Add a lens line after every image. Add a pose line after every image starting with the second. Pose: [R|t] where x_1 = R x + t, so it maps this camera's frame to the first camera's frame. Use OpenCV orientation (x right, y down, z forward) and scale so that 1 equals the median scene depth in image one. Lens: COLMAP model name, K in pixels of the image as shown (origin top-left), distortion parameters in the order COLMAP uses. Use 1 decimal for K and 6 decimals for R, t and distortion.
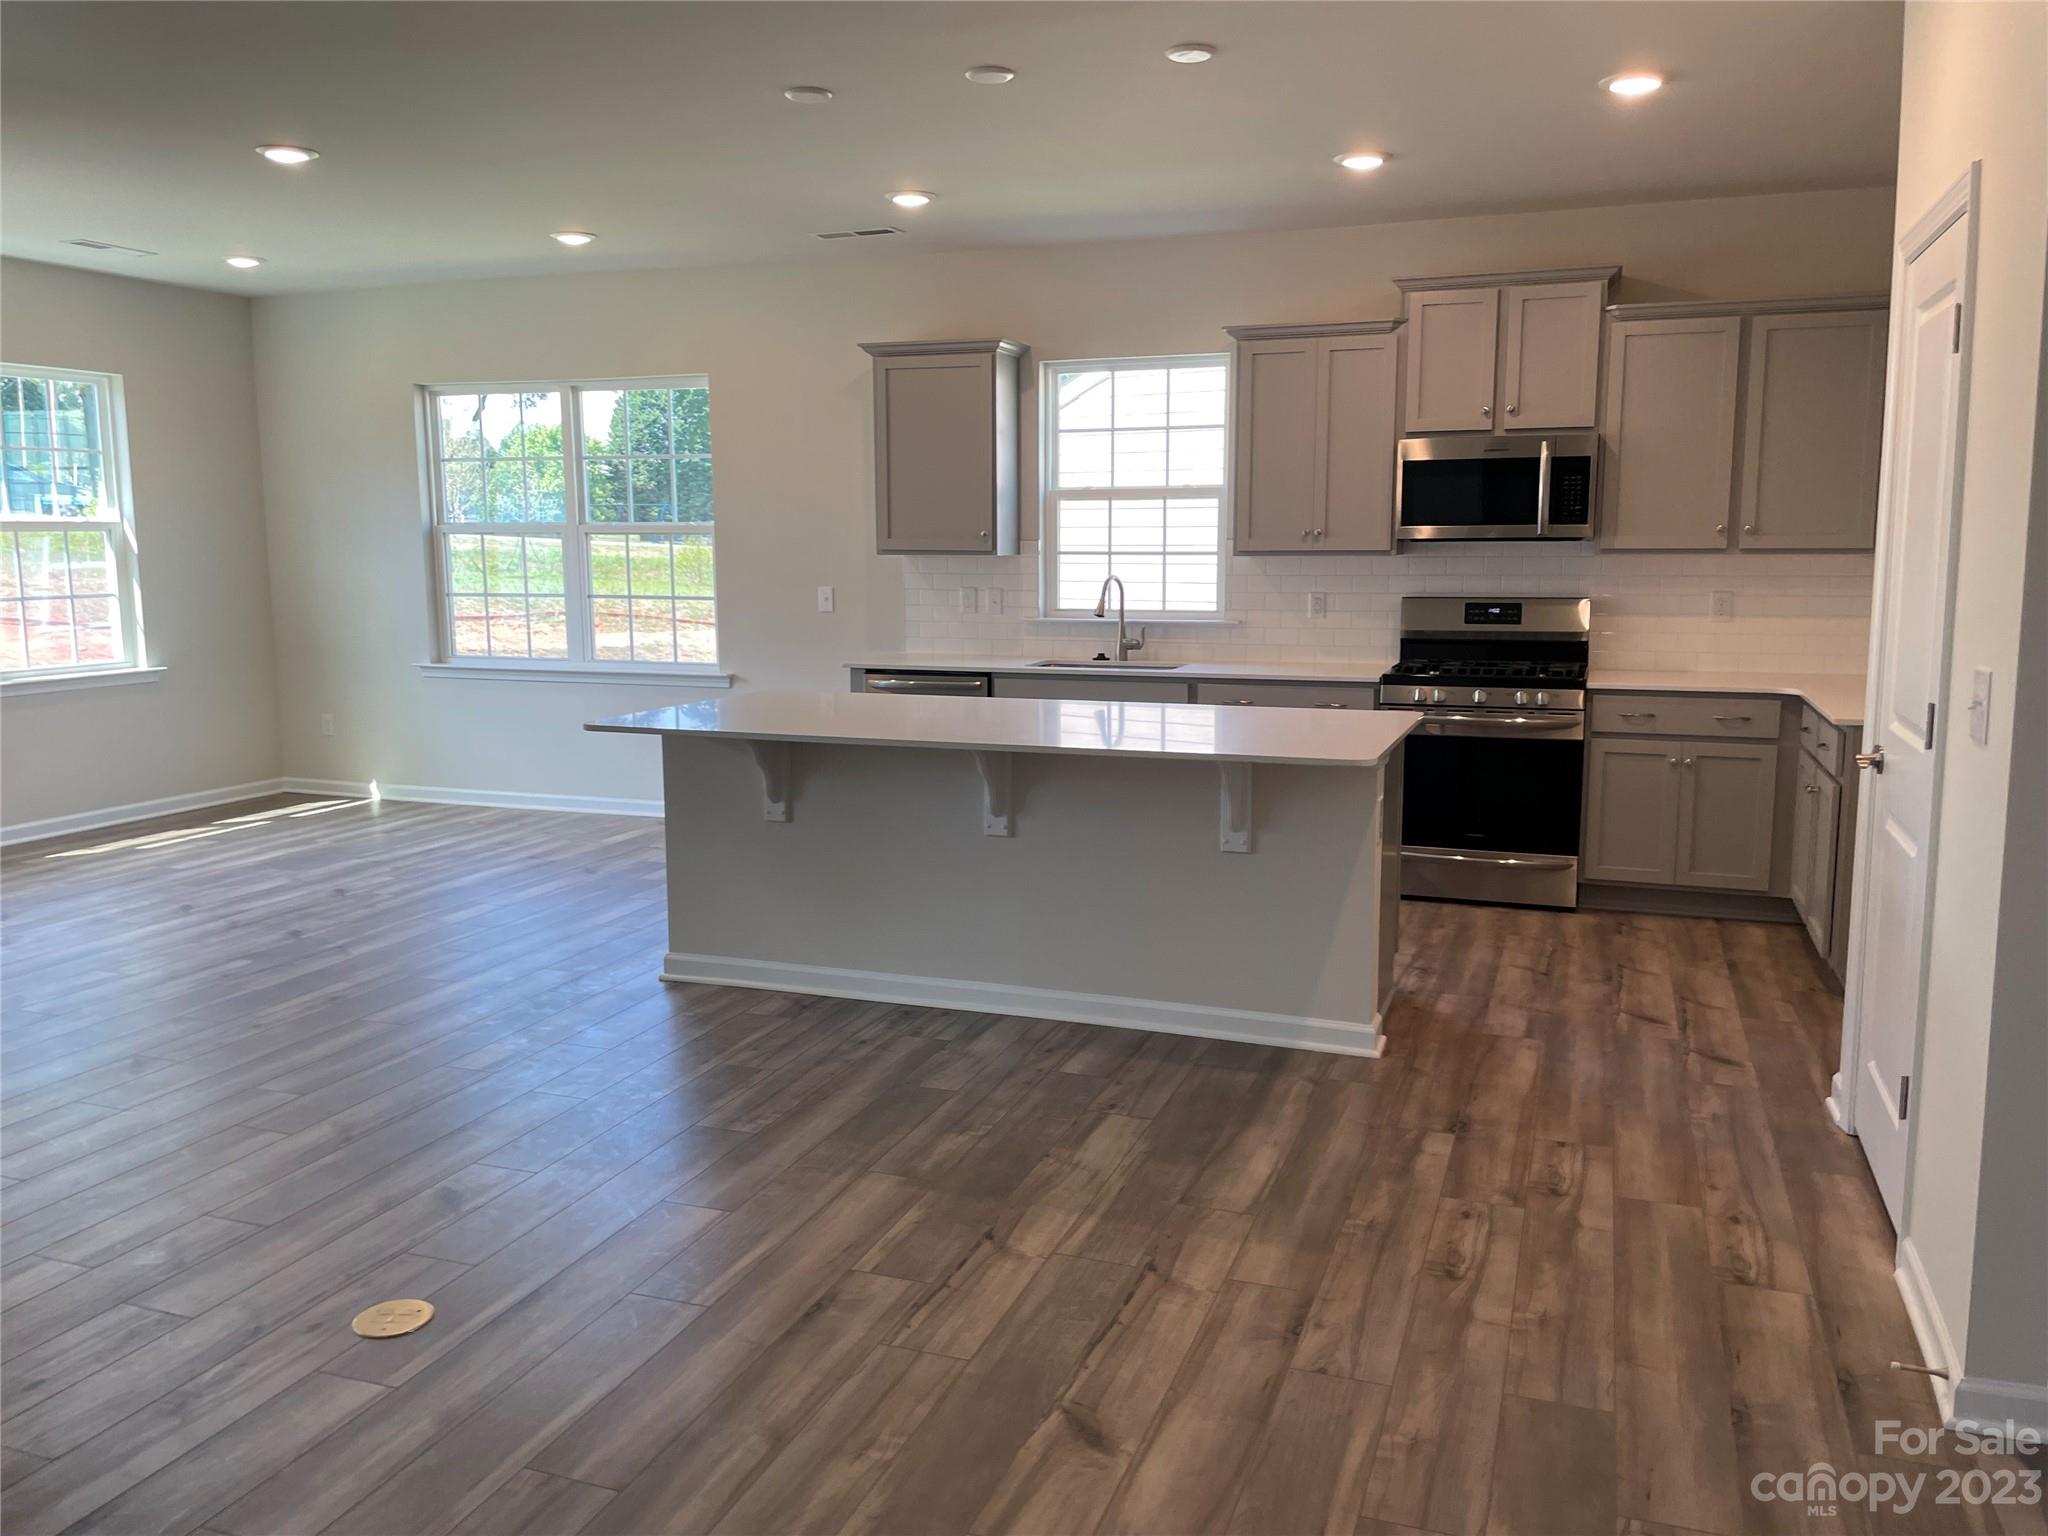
lens RADIAL K [[1554.8, 0, 1029.9], [0, 1554.8, 766.2], [0, 0, 1]] dist [0.048269, -0.038274]
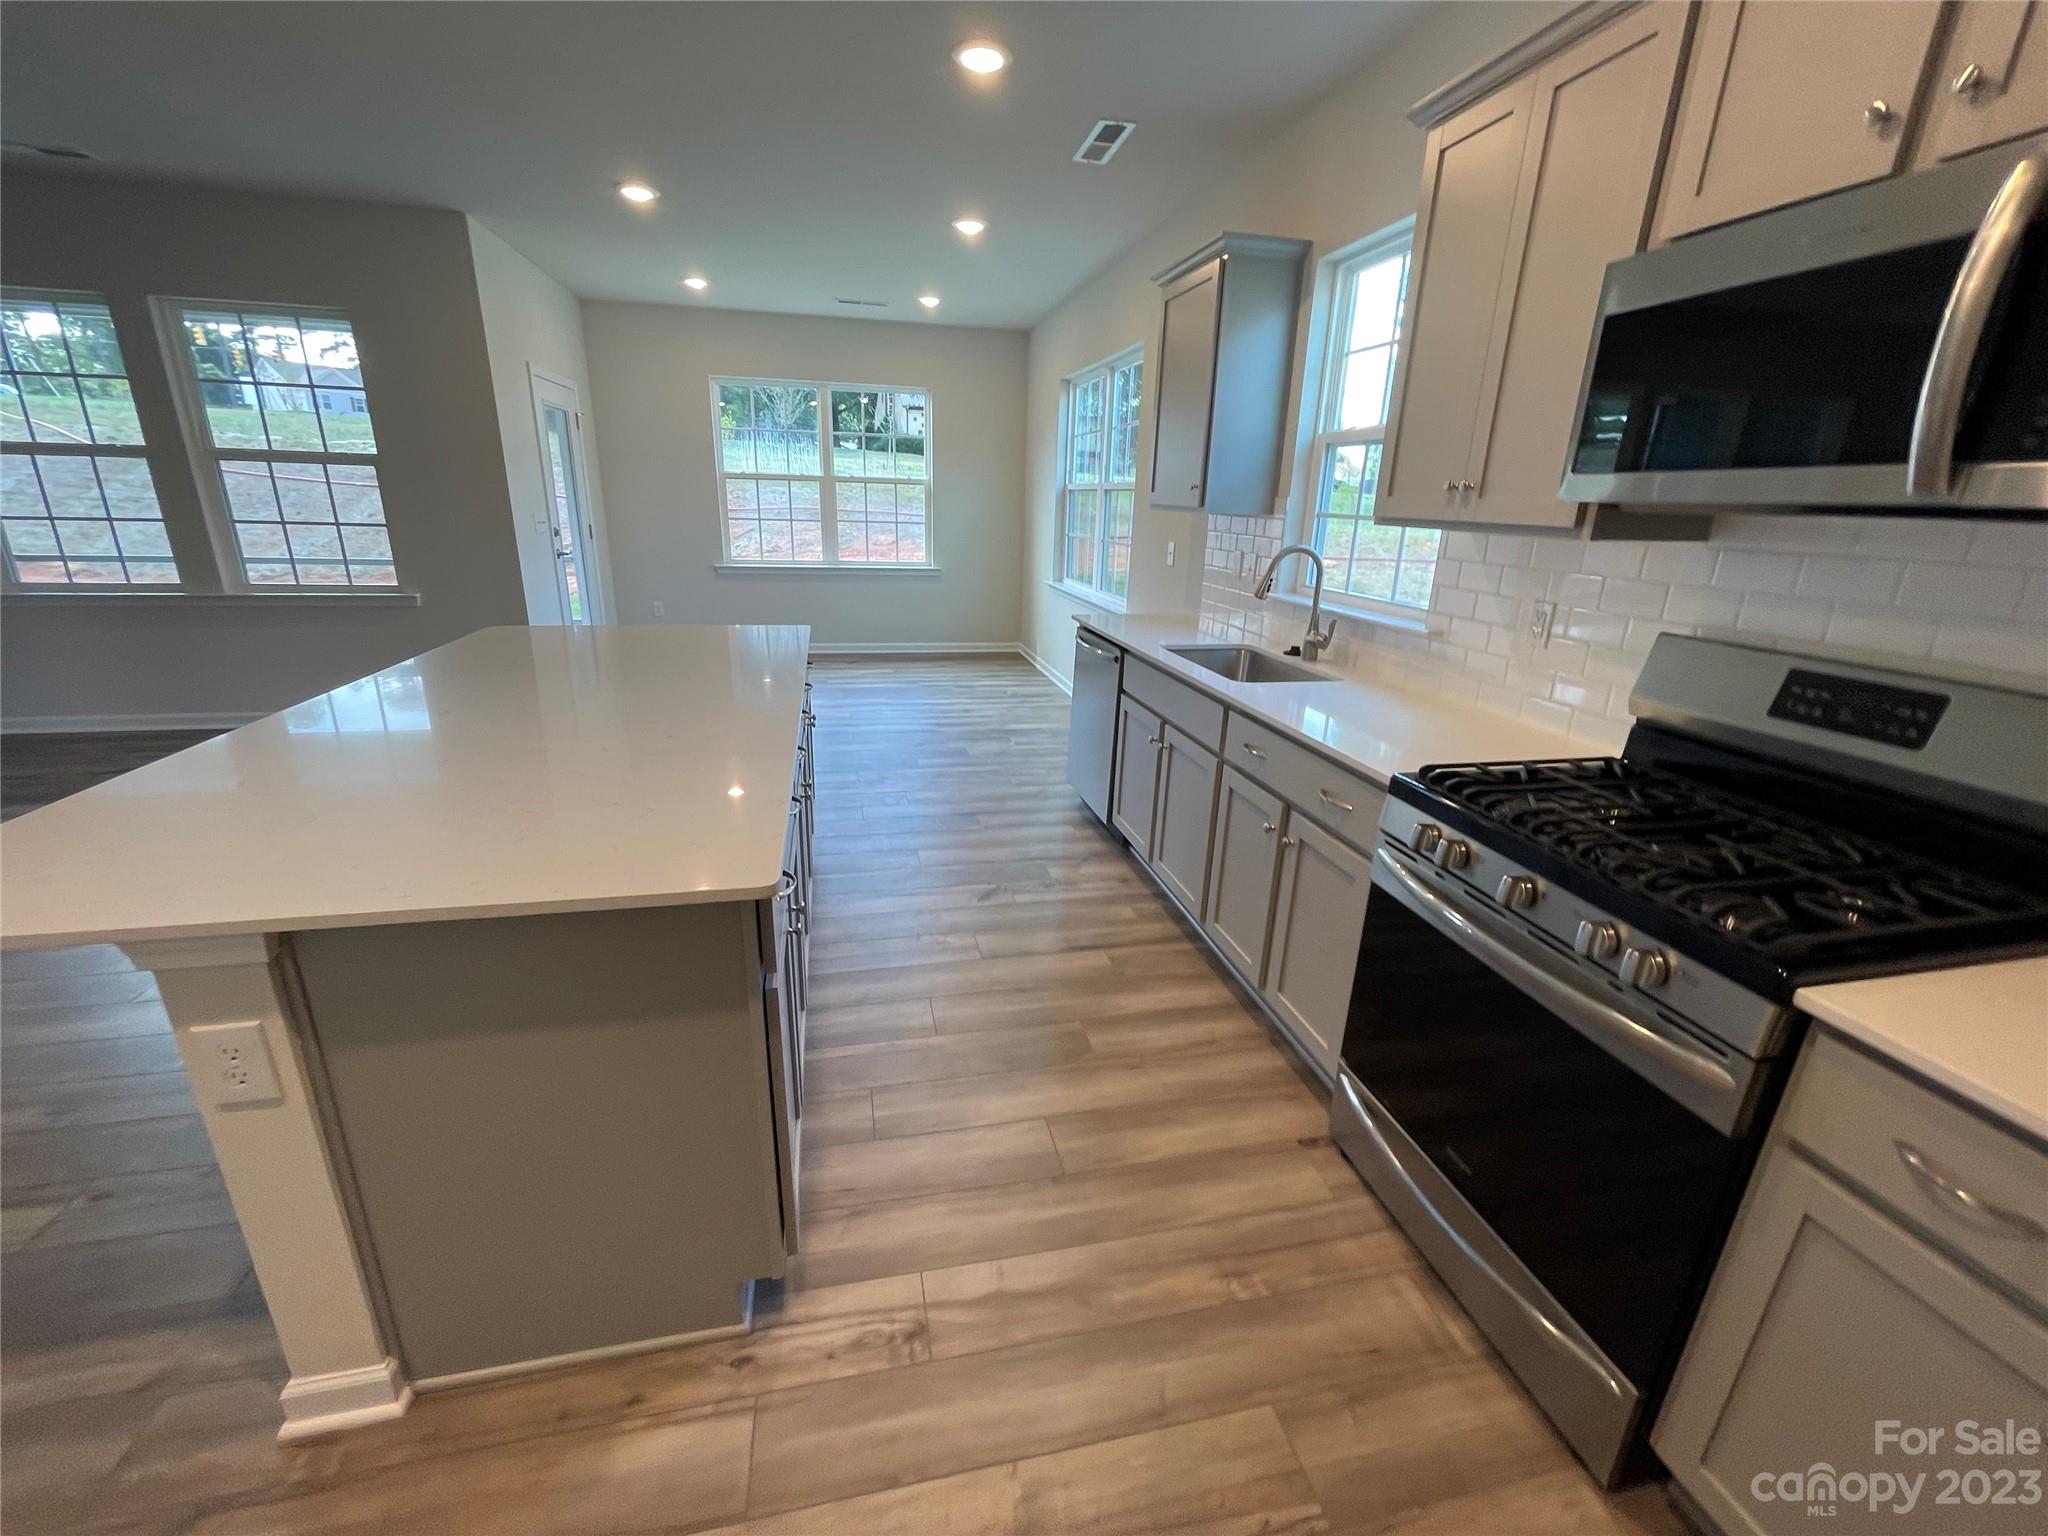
lens RADIAL K [[827.7, 0, 1026.8], [0, 827.7, 759.6], [0, 0, 1]] dist [-0.003374, 0.000731]
pose [[0.532845, 0.277849, -0.799298, 0.427437], [-0.151901, 0.960621, 0.232664, -0.122098], [0.832468, -0.002560, 0.554067, 0.849535]]
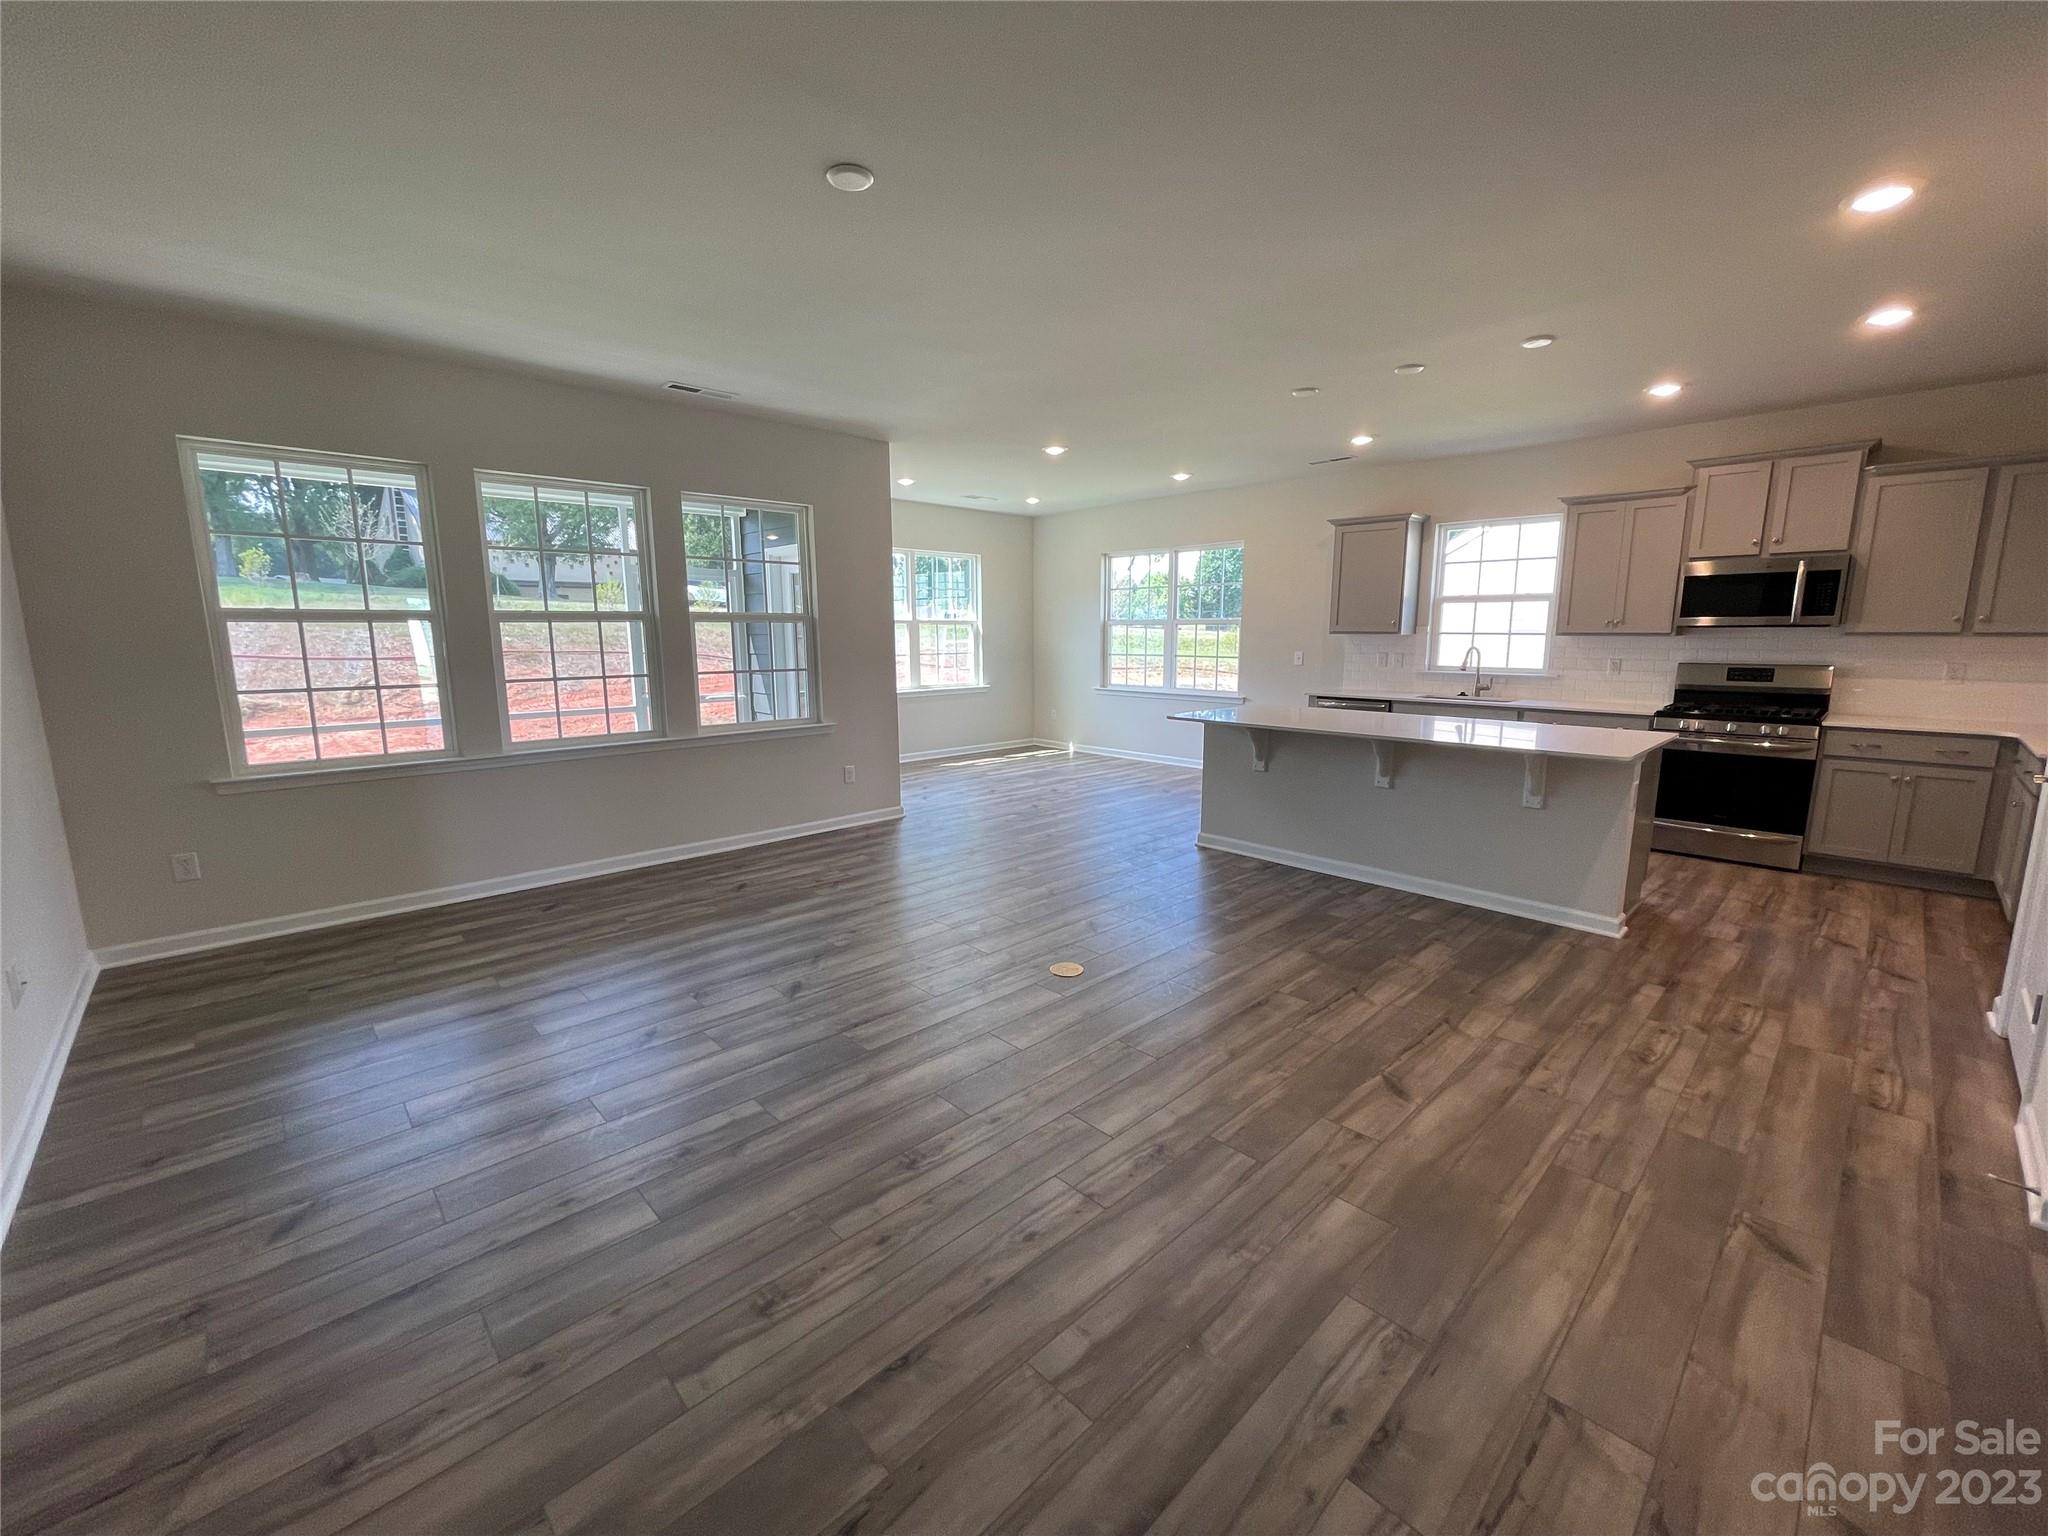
lens RADIAL K [[827.7, 0, 1022.0], [0, 827.7, 770.6], [0, 0, 1]] dist [-0.003374, 0.000731]
pose [[0.896782, 0.074295, -0.436191, 0.020774], [-0.063750, 0.997212, 0.038784, 0.013926], [0.437856, -0.006974, 0.899018, -0.056379]]
